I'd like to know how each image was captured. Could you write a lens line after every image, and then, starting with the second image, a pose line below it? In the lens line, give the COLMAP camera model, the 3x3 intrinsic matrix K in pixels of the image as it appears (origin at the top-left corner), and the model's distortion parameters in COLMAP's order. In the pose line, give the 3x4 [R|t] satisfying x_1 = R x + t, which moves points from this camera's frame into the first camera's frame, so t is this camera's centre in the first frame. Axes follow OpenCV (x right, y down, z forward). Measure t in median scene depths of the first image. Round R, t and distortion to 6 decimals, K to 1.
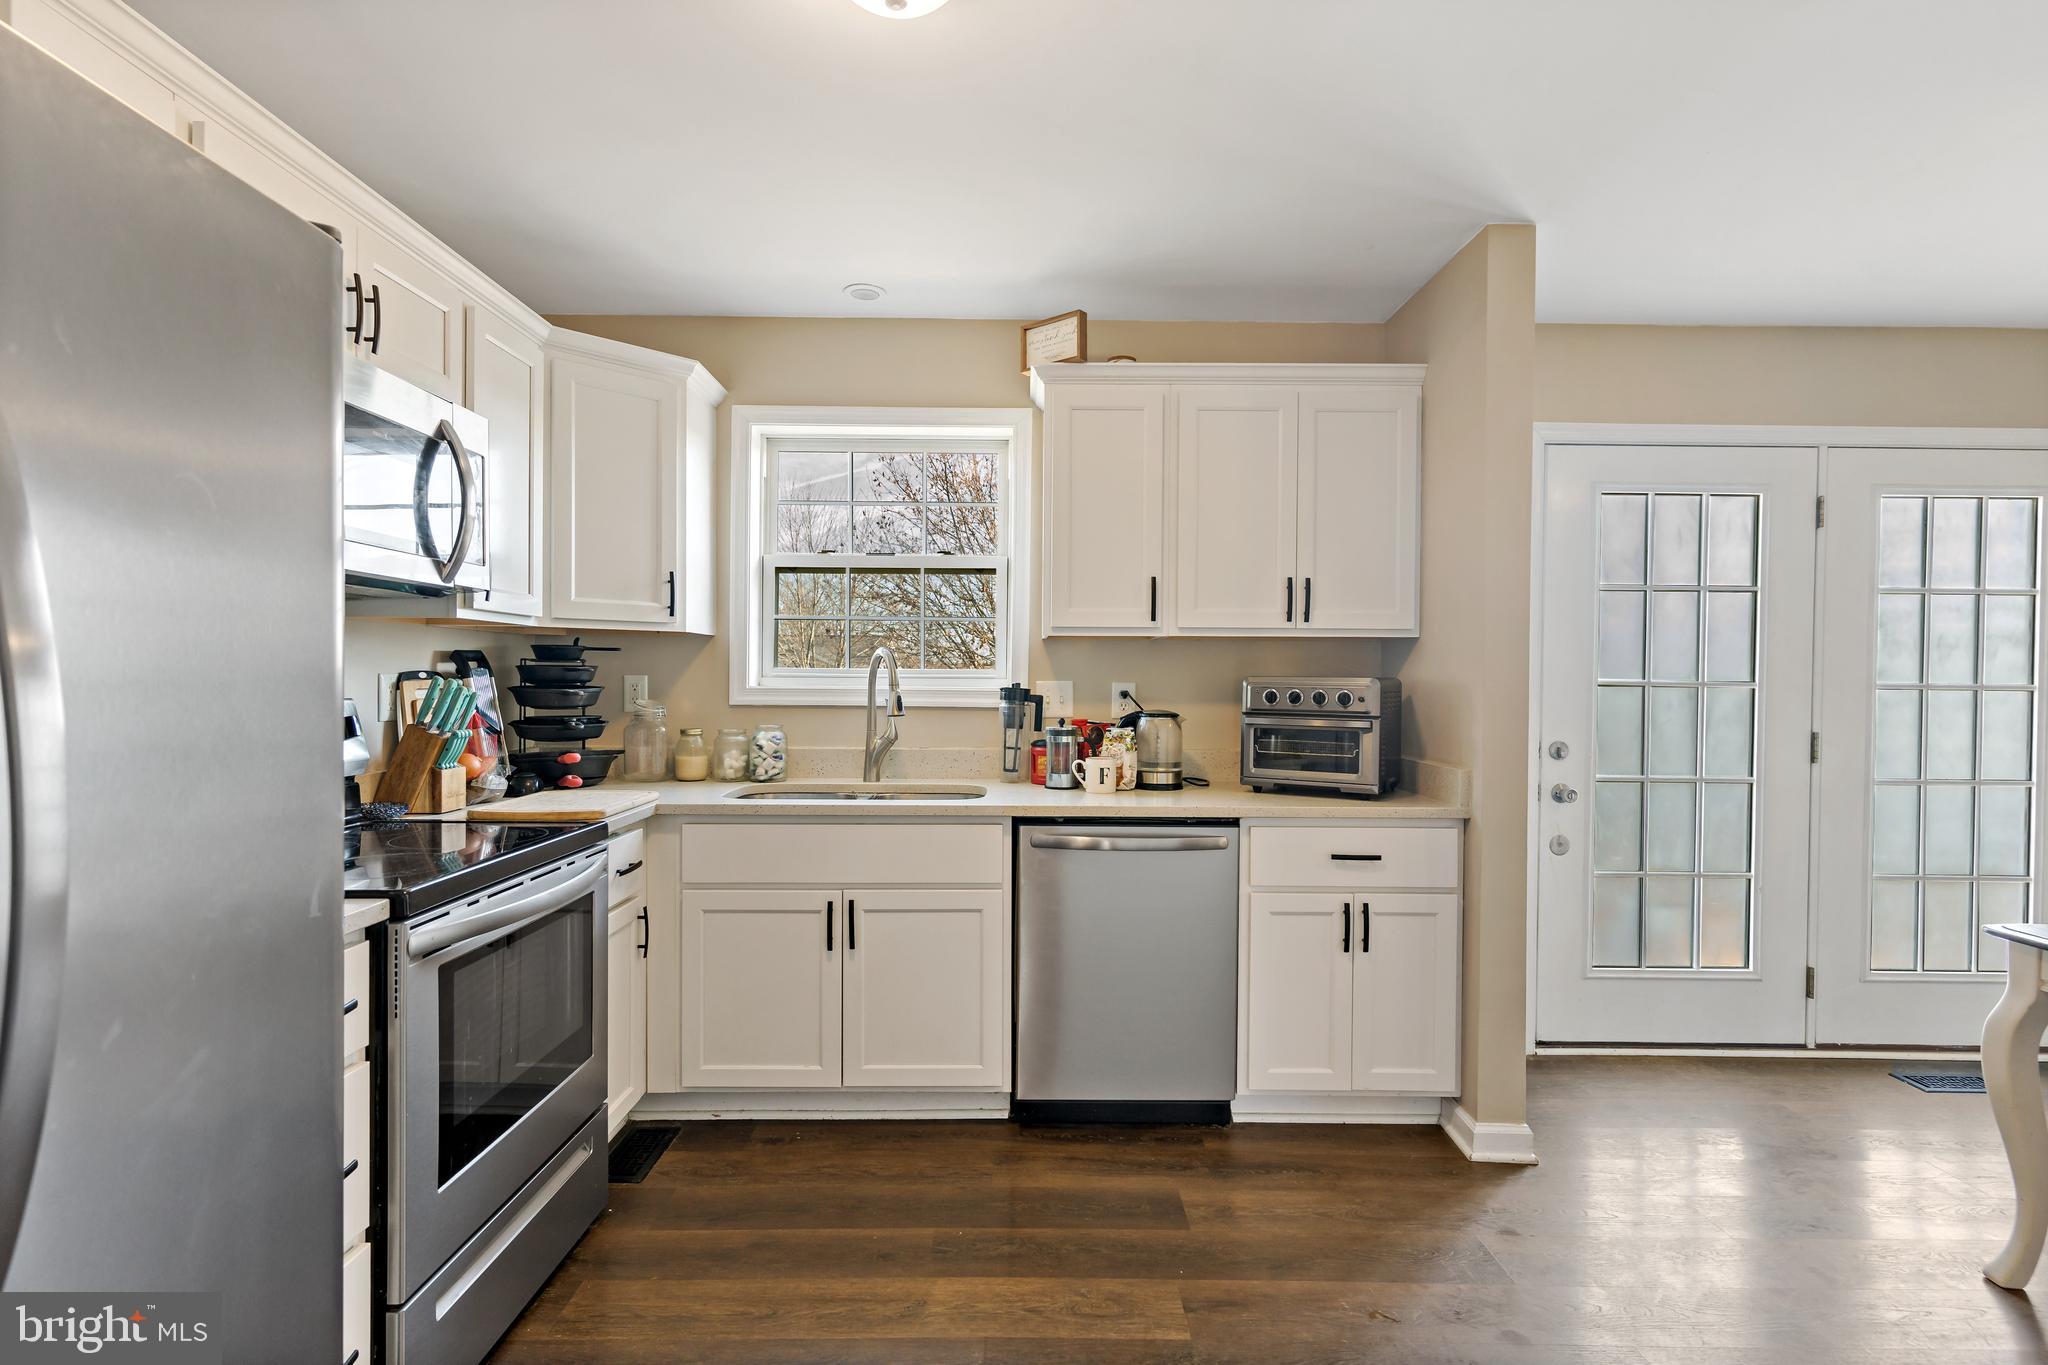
lens RADIAL K [[976.6, 0, 1017.1], [0, 976.6, 682.1], [0, 0, 1]] dist [0.003480, -0.000512]
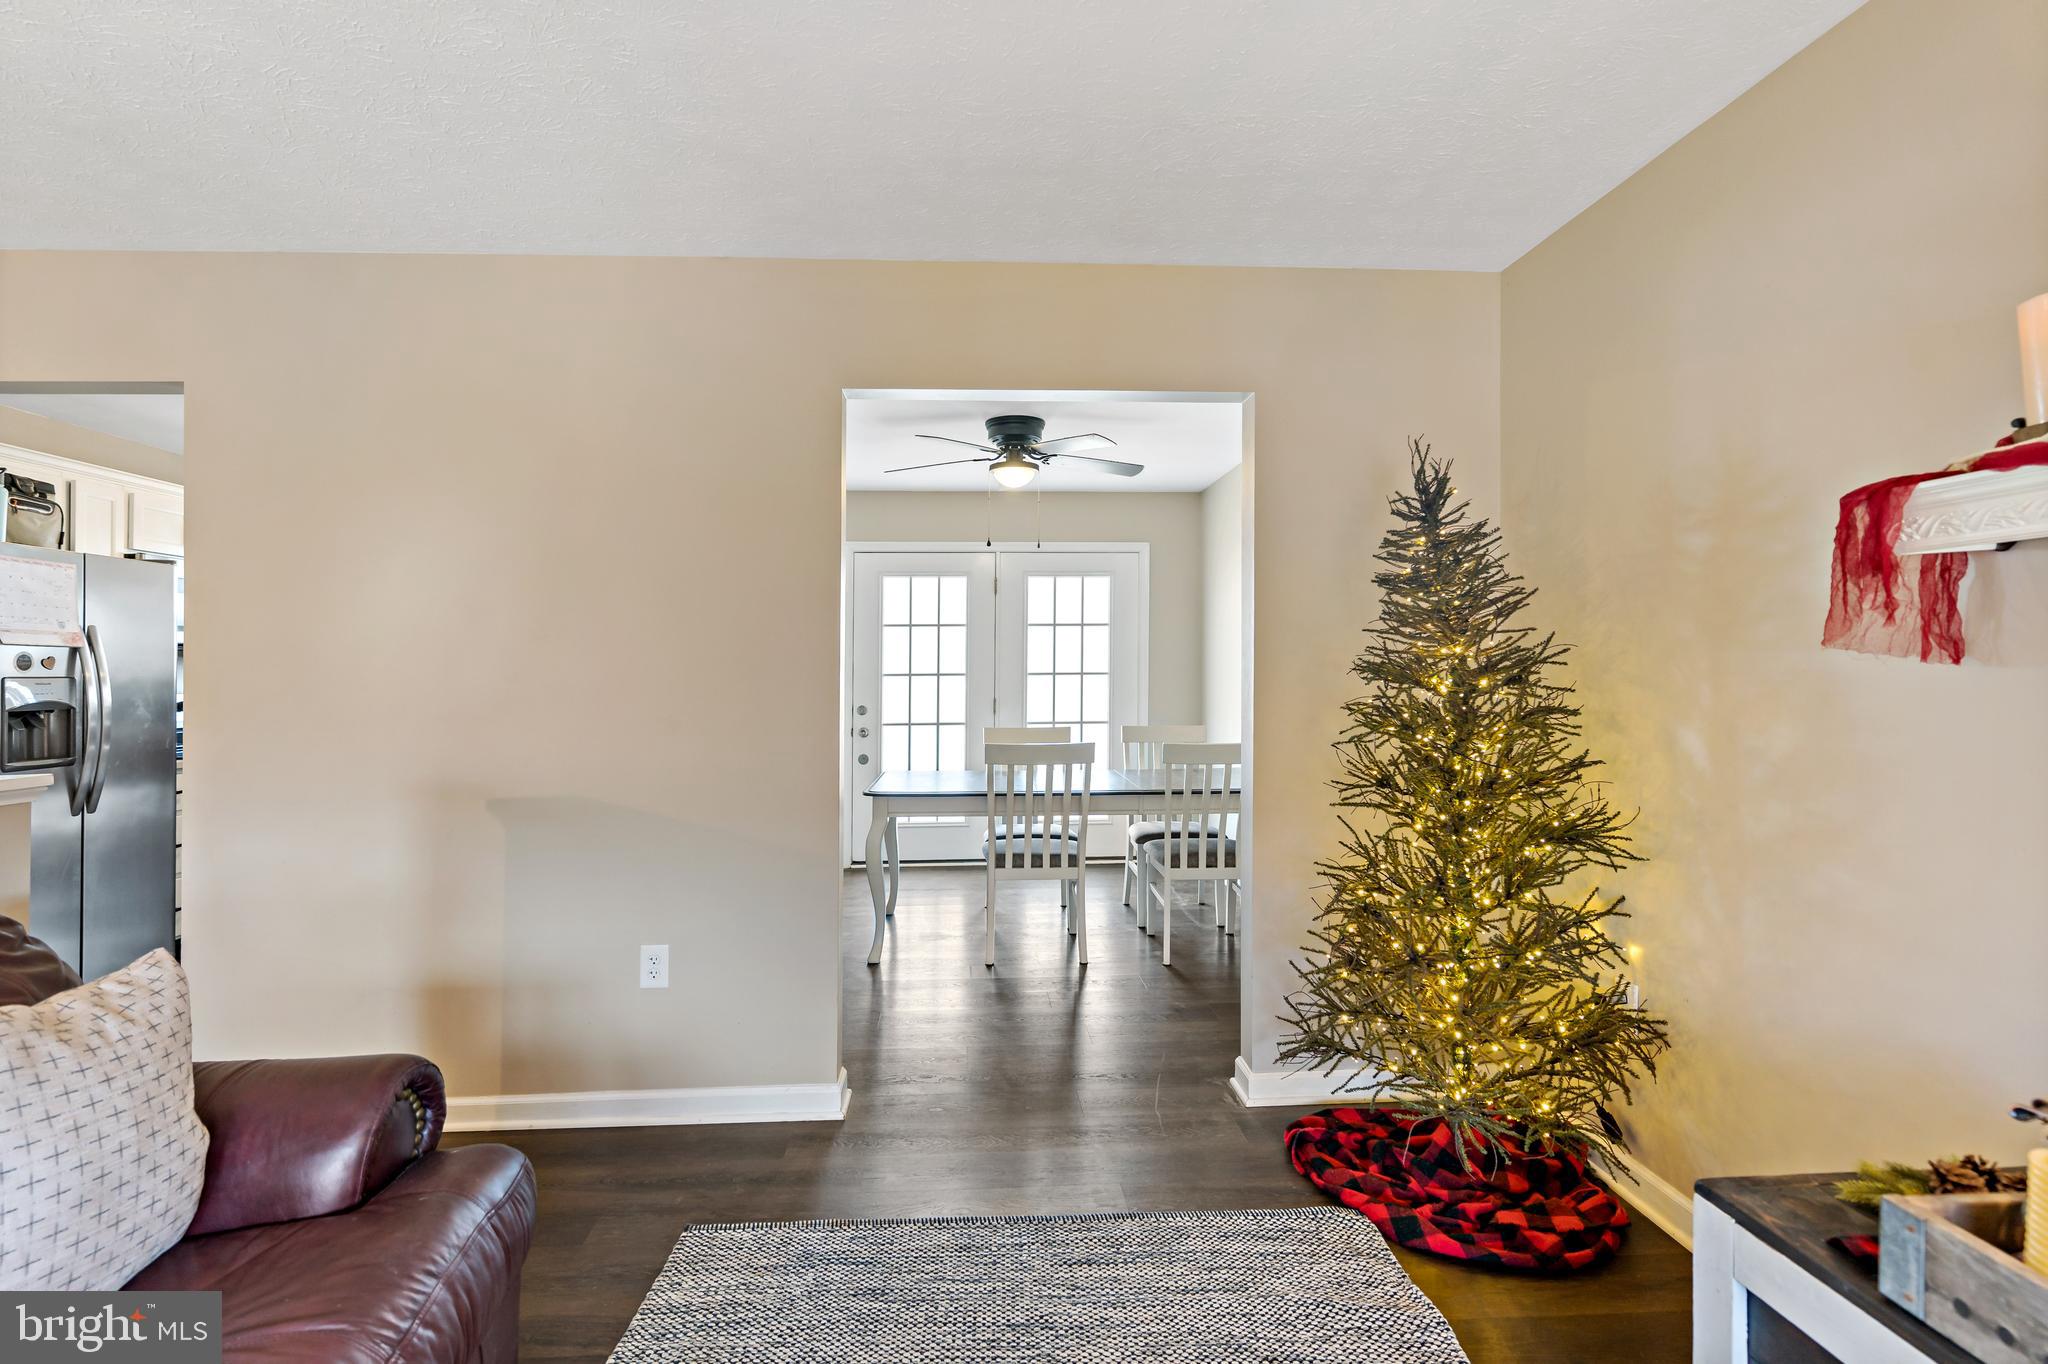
lens RADIAL K [[976.6, 0, 1012.3], [0, 976.6, 666.6], [0, 0, 1]] dist [0.003480, -0.000512]
pose [[0.998486, -0.014918, 0.052939, 0.889156], [0.015251, 0.999866, -0.005885, -0.000992], [-0.052844, 0.006684, 0.998580, -1.126583]]
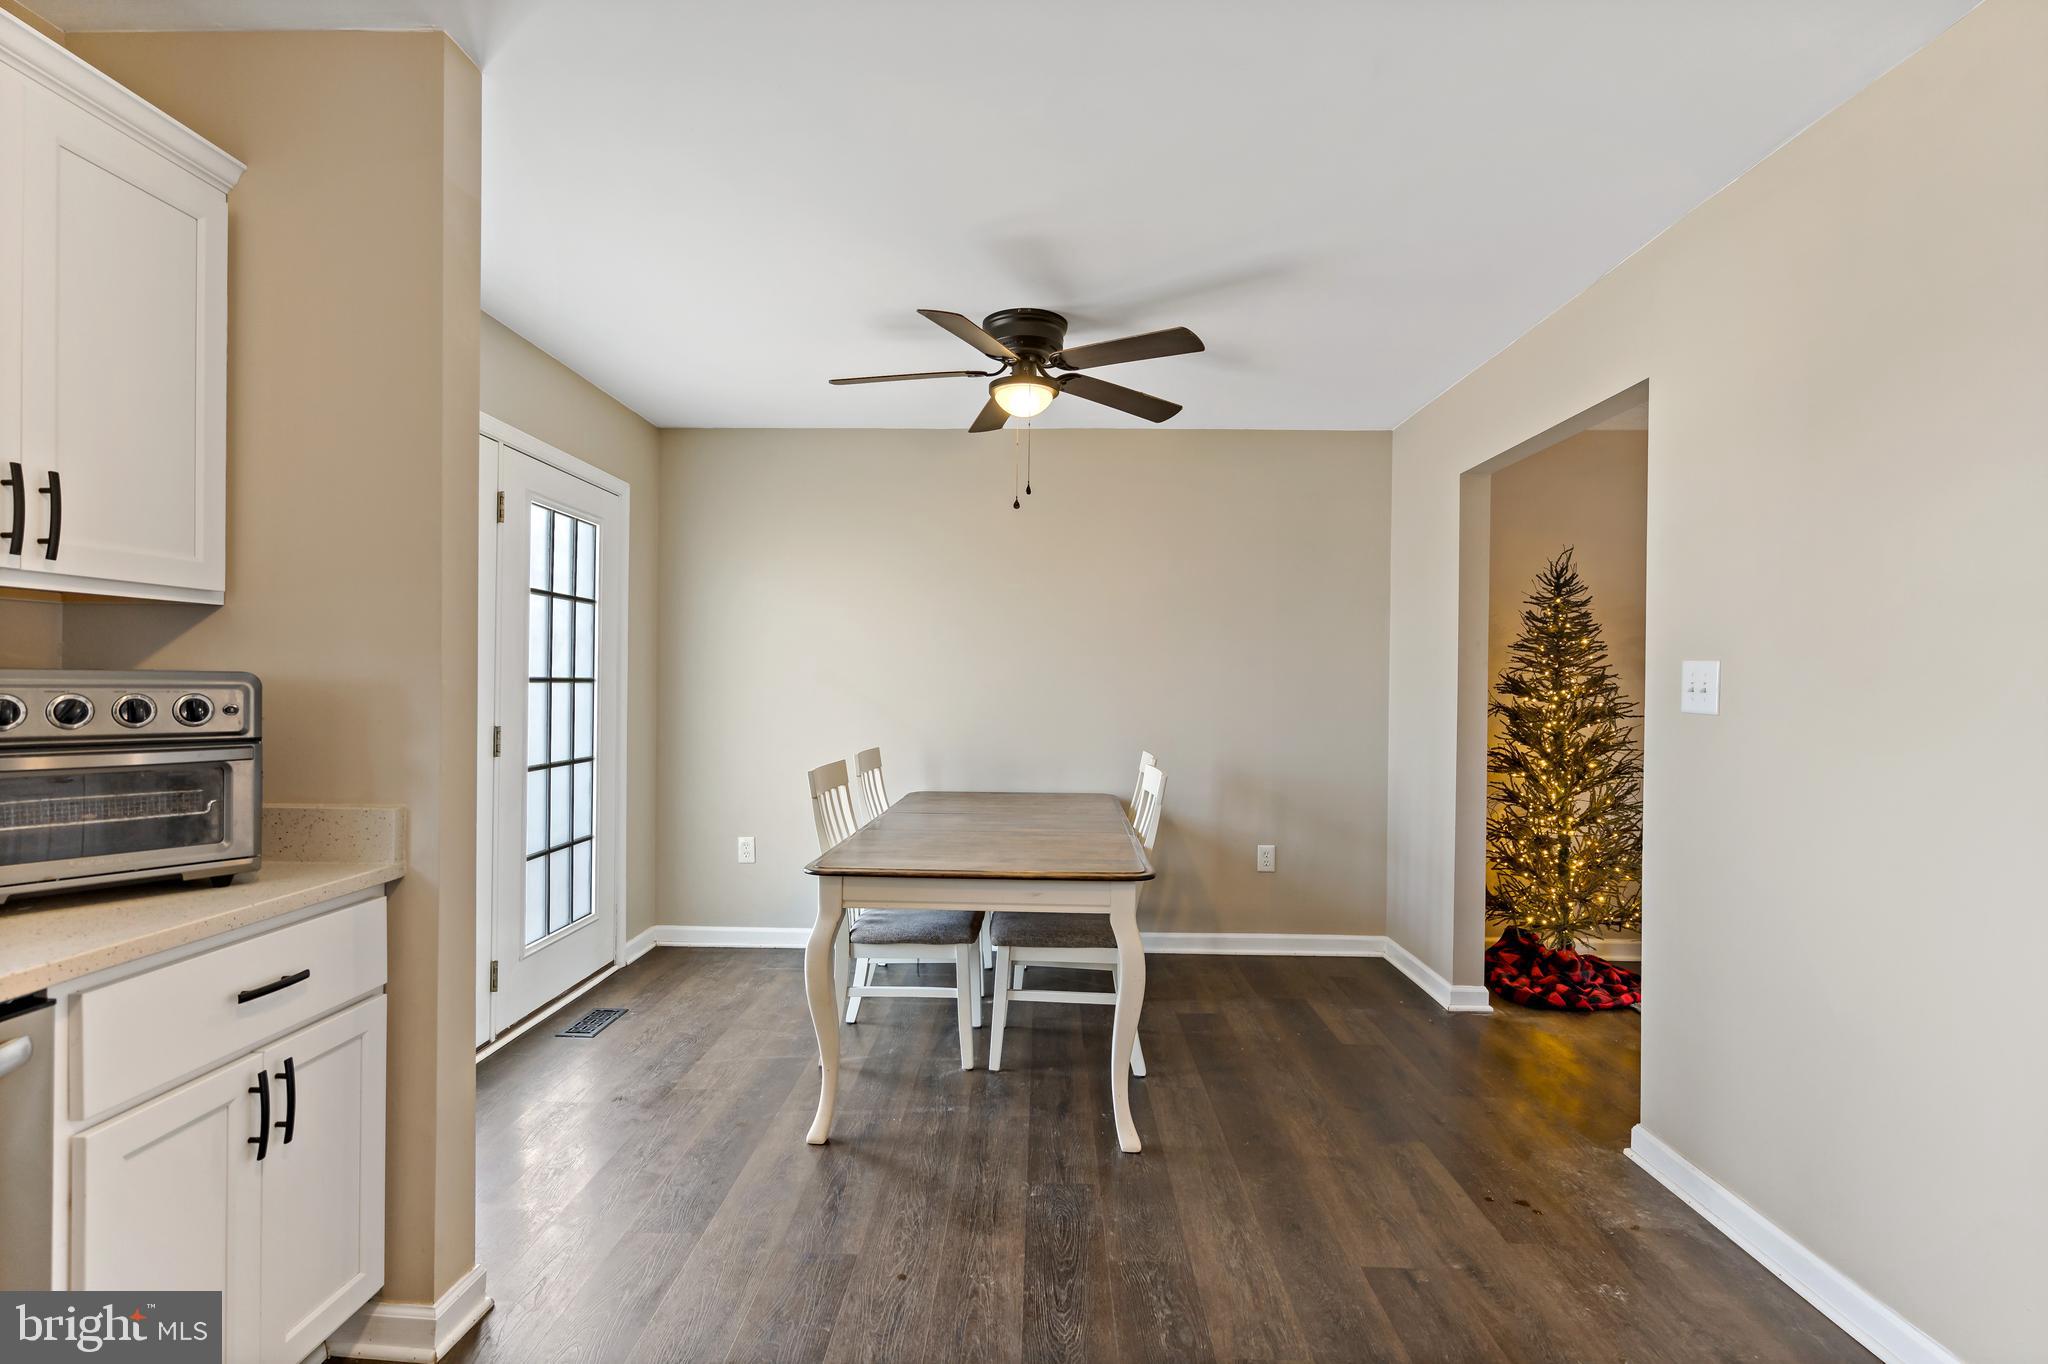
lens RADIAL K [[976.6, 0, 1021.4], [0, 976.6, 688.4], [0, 0, 1]] dist [0.003480, -0.000512]
pose [[0.033738, -0.014415, 0.999327, -0.200787], [-0.004101, 0.999886, 0.014561, -0.005095], [-0.999422, -0.004589, 0.033675, 0.519536]]
